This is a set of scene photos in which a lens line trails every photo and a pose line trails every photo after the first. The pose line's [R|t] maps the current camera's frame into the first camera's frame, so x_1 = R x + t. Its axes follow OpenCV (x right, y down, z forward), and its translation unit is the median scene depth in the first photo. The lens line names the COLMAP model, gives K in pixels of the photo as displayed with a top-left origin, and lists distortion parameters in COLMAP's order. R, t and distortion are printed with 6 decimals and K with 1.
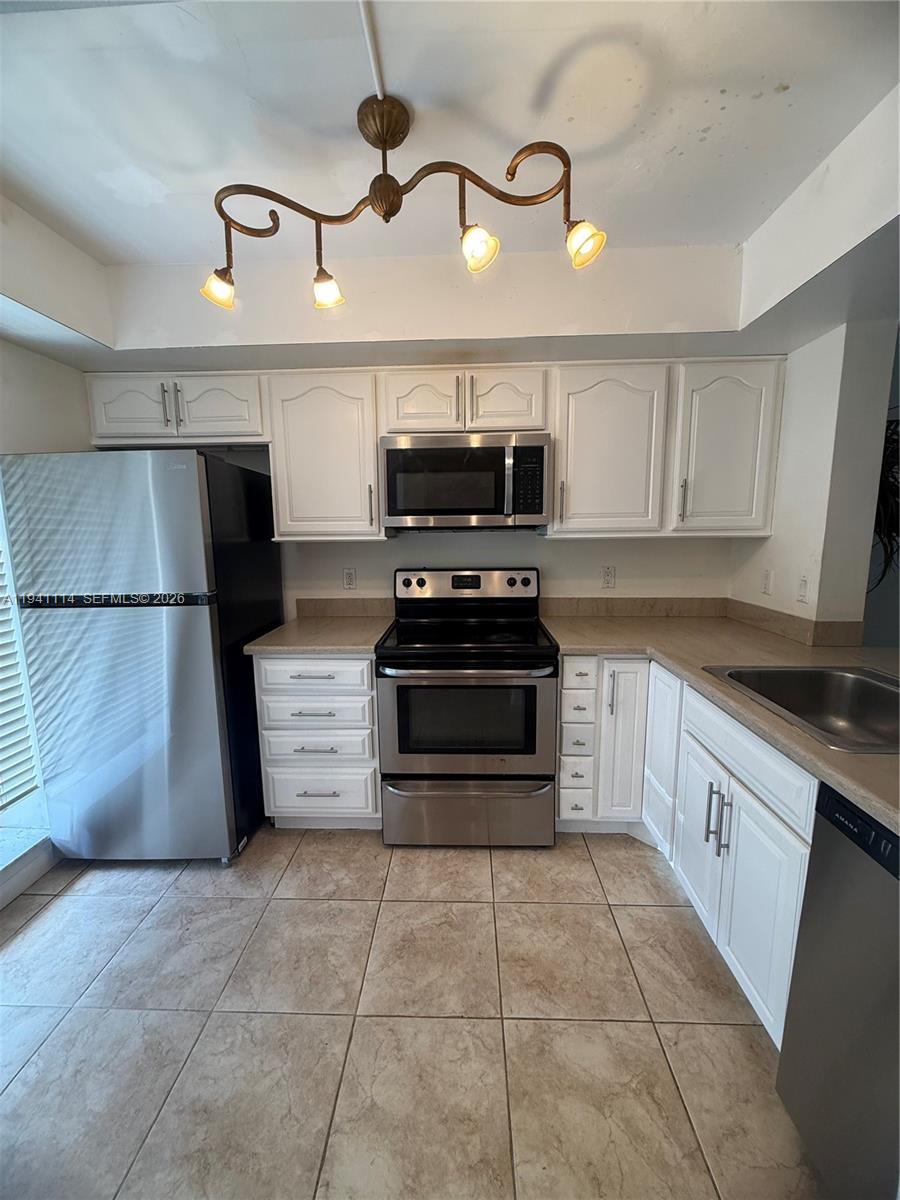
lens RADIAL K [[475.6, 0, 449.3], [0, 475.6, 595.0], [0, 0, 1]] dist [-0.003616, 0.000621]
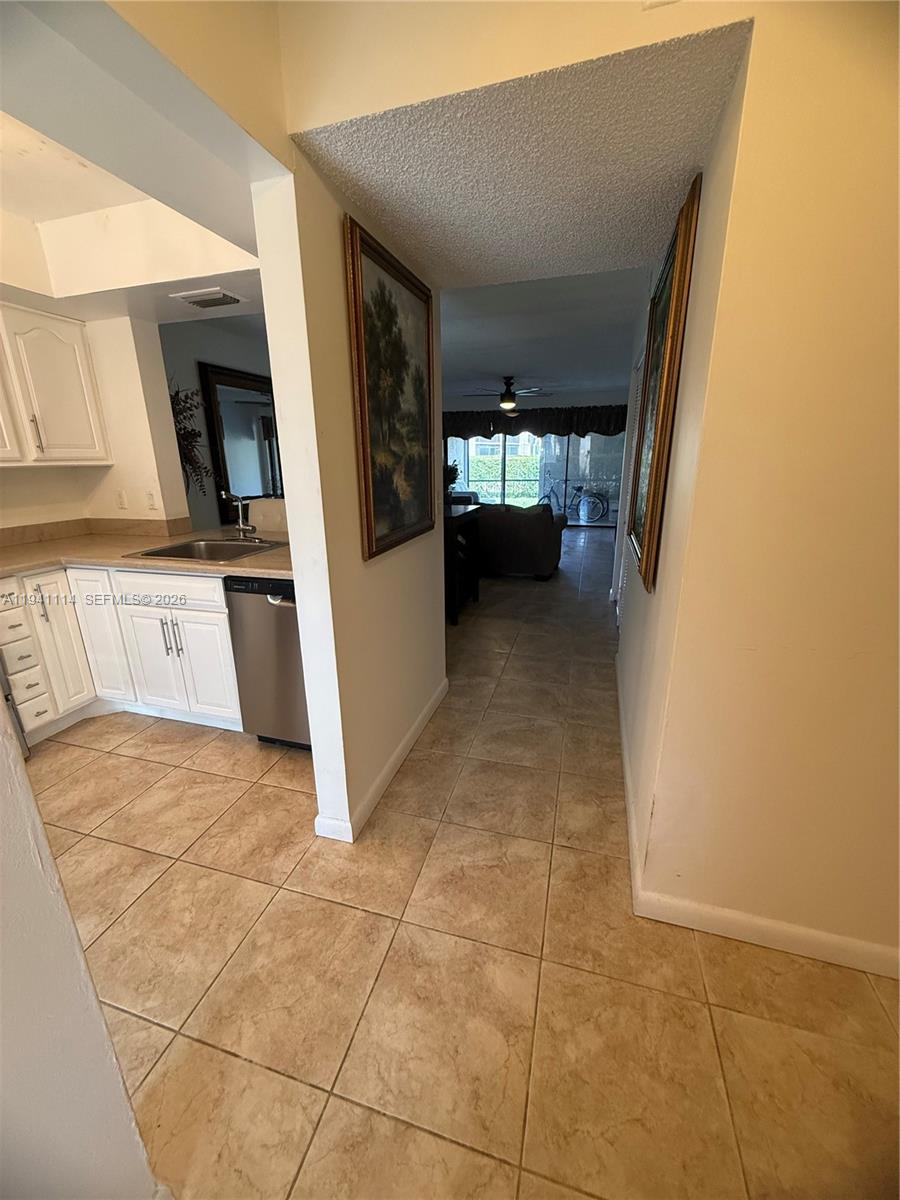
lens RADIAL K [[475.6, 0, 449.2], [0, 475.6, 598.6], [0, 0, 1]] dist [-0.003616, 0.000621]
pose [[0.244358, -0.271500, 0.930901, -0.498984], [0.150017, 0.959030, 0.240325, 0.066418], [-0.958011, 0.080926, 0.275076, -0.277412]]
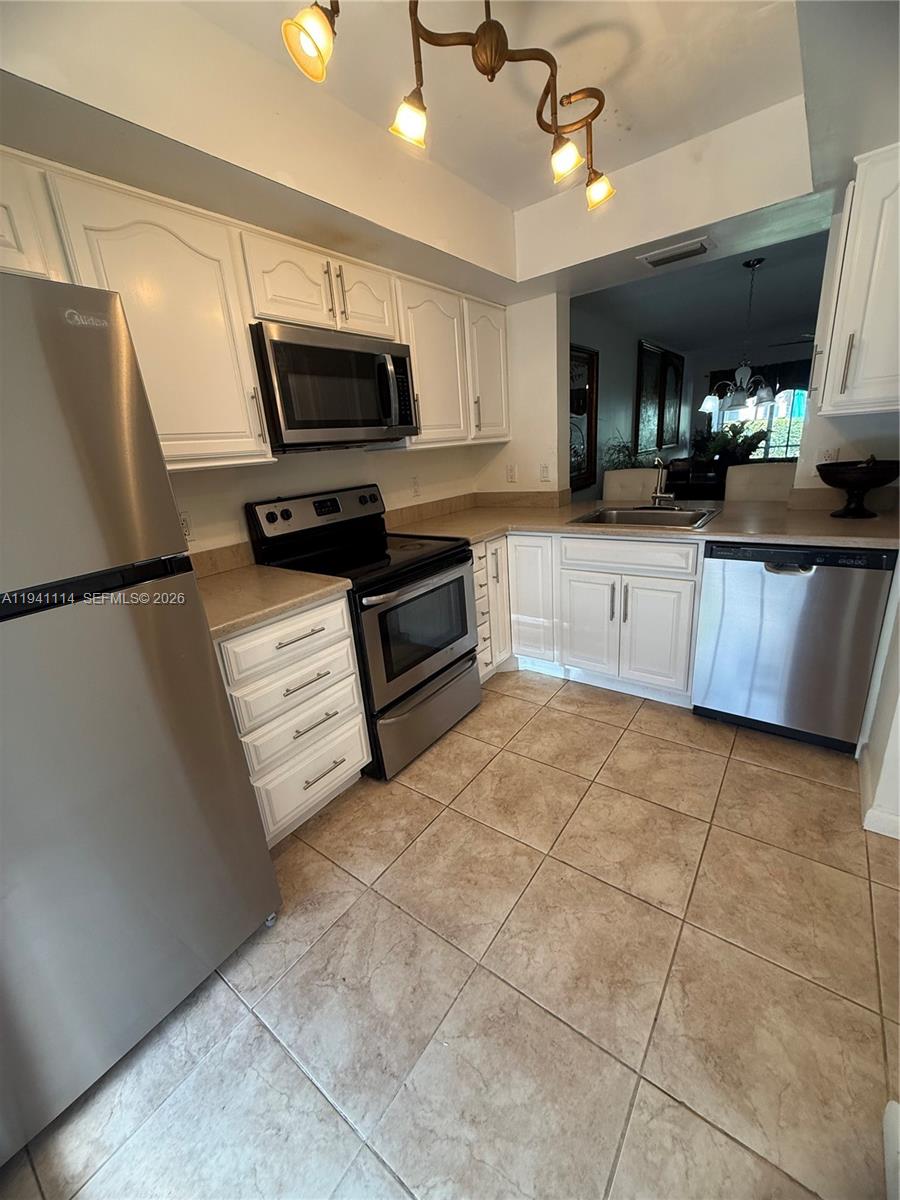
lens RADIAL K [[475.6, 0, 444.7], [0, 475.6, 596.8], [0, 0, 1]] dist [-0.003616, 0.000621]
pose [[0.568965, -0.282132, 0.772451, -0.772608], [0.191143, 0.958953, 0.209460, -0.012170], [-0.799839, 0.028473, 0.599538, 0.349146]]
